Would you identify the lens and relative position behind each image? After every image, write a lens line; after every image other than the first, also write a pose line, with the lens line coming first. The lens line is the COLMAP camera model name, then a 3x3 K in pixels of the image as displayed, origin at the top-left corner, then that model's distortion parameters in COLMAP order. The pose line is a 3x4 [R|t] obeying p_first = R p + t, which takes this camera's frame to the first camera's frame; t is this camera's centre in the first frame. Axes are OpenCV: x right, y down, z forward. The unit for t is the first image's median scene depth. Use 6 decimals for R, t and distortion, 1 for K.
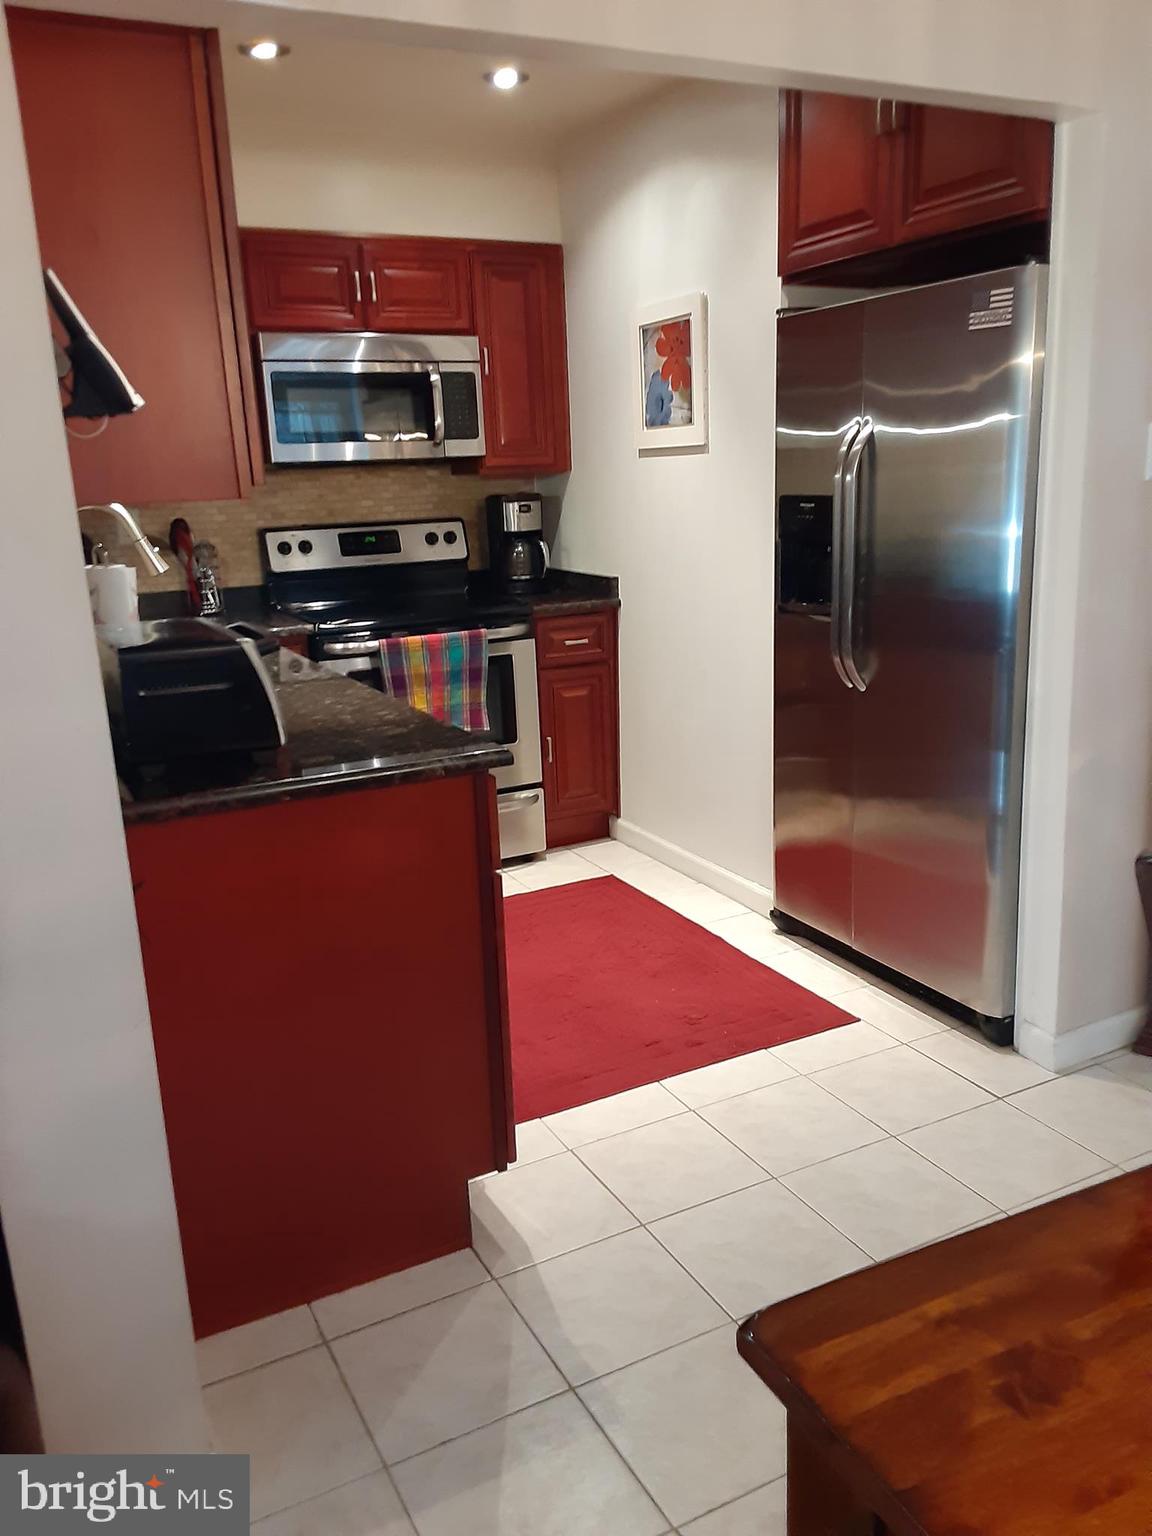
lens RADIAL K [[1234.2, 0, 587.0], [0, 1234.2, 746.7], [0, 0, 1]] dist [0.120494, -0.165276]
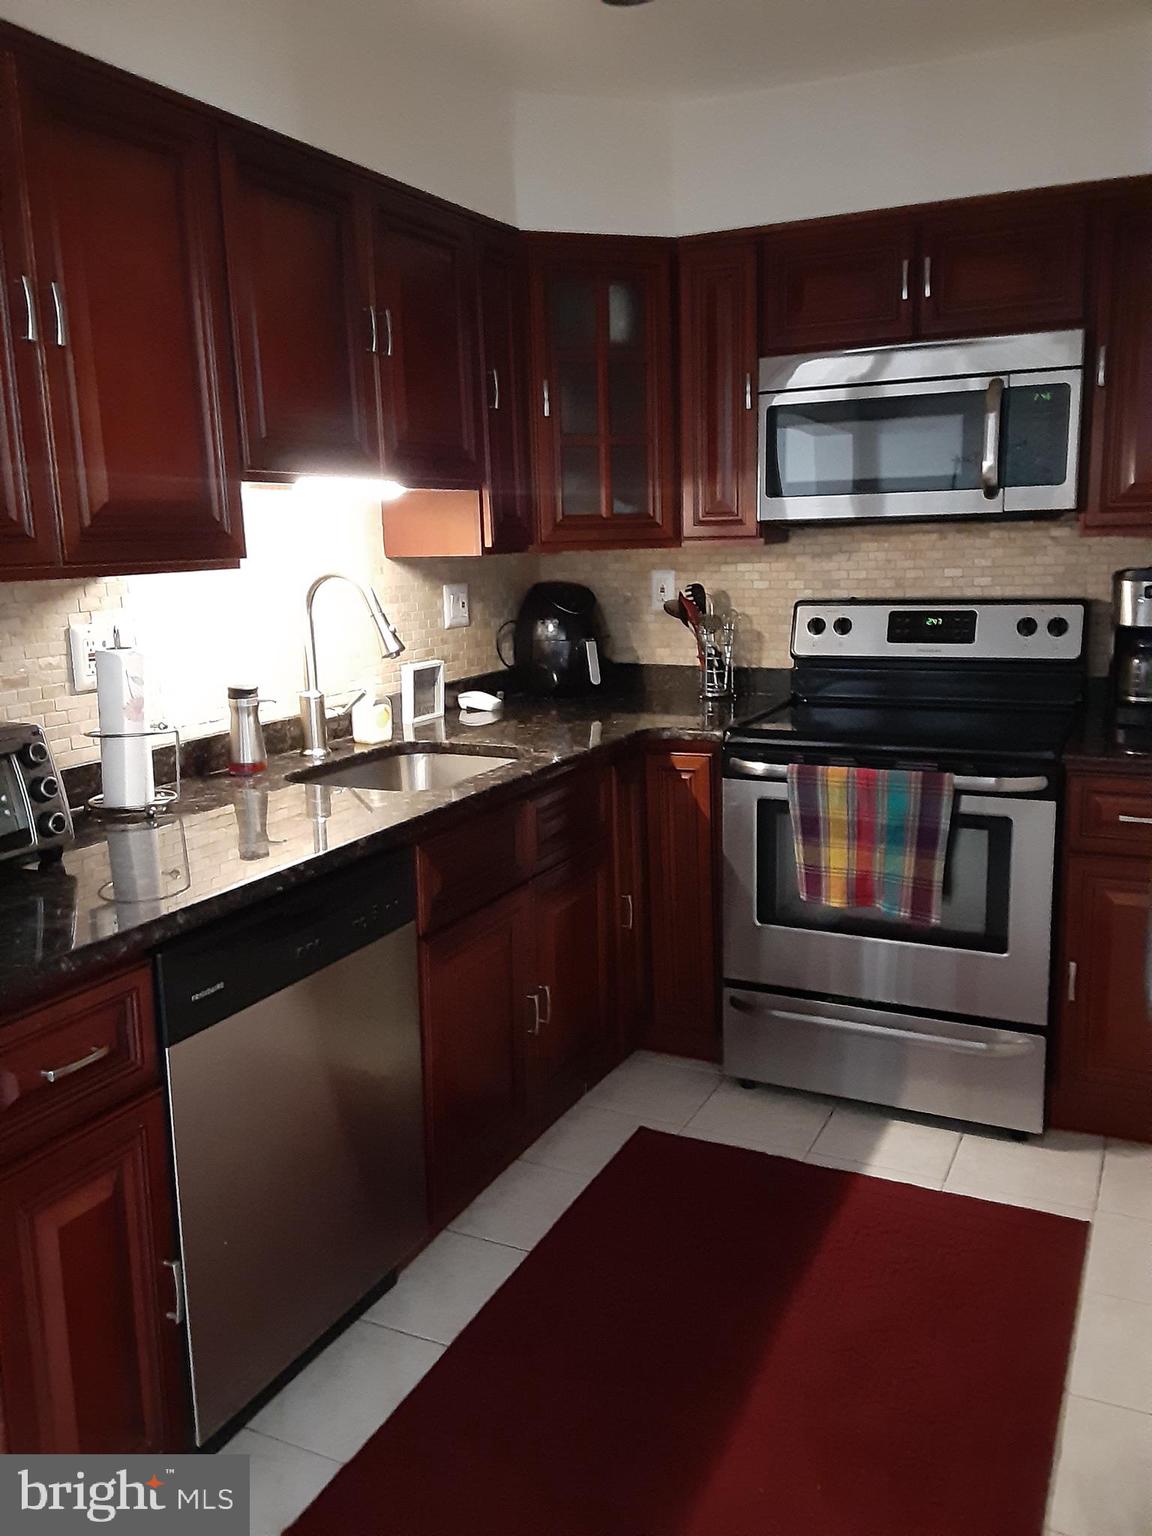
lens RADIAL K [[1227.0, 0, 599.7], [0, 1227.0, 745.5], [0, 0, 1]] dist [0.123022, -0.162619]
pose [[0.600496, 0.163114, -0.782815, 0.292716], [-0.176788, 0.981830, 0.068969, -0.112258], [0.779840, 0.096977, 0.618421, 0.407679]]
